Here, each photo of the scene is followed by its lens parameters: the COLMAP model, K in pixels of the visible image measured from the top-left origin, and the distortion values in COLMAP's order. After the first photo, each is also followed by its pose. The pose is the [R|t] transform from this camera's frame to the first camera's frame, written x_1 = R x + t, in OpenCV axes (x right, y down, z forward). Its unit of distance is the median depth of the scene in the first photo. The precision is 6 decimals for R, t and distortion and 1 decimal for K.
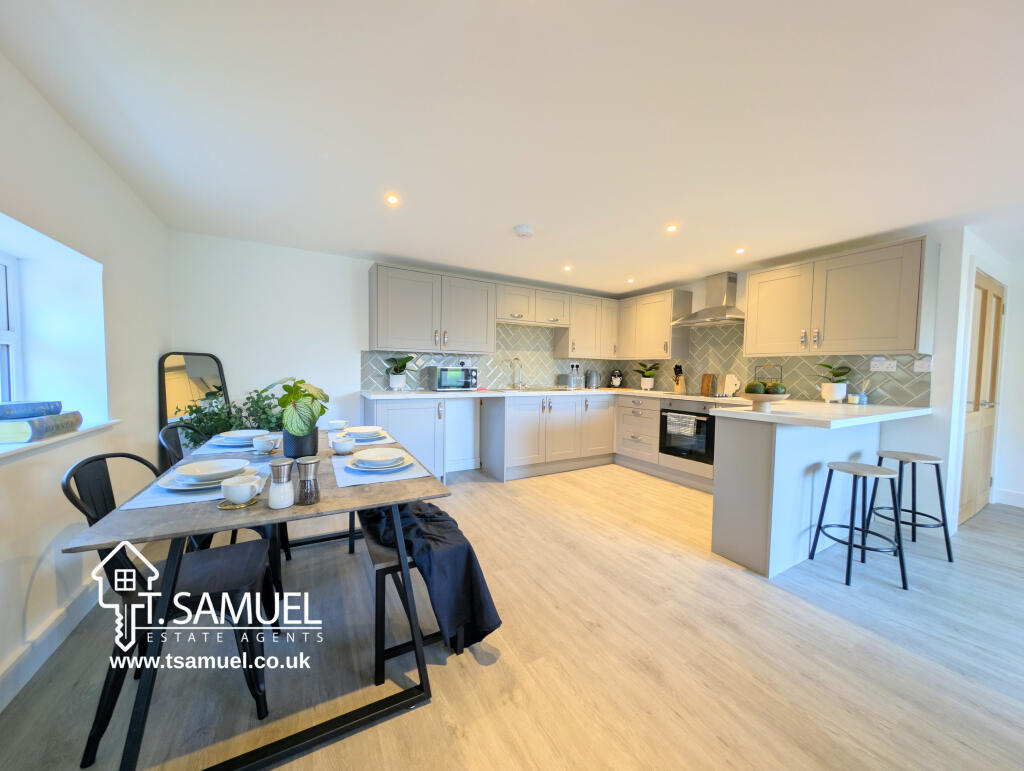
lens RADIAL K [[369.8, 0, 510.0], [0, 369.8, 386.1], [0, 0, 1]] dist [-0.000512, -0.000097]
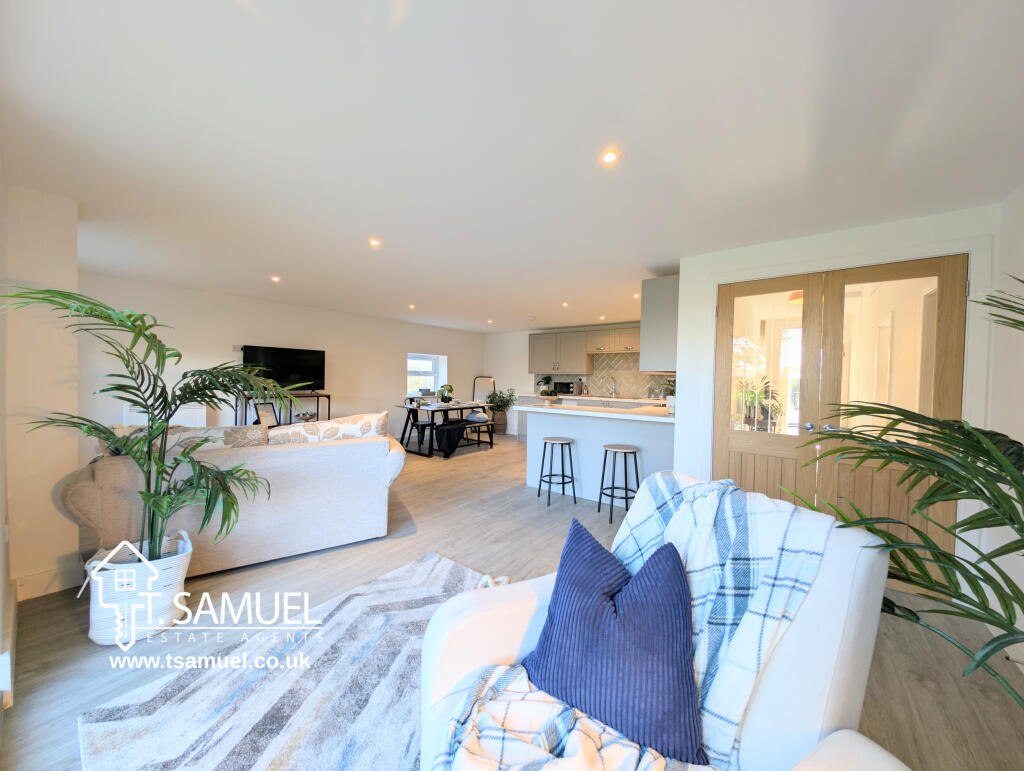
lens RADIAL K [[369.8, 0, 510.0], [0, 369.8, 386.1], [0, 0, 1]] dist [-0.000512, -0.000097]
pose [[0.377535, 0.011551, -0.925923, 1.497536], [-0.042508, 0.999084, -0.004868, -0.009051], [0.925019, 0.041197, 0.377680, 0.065772]]
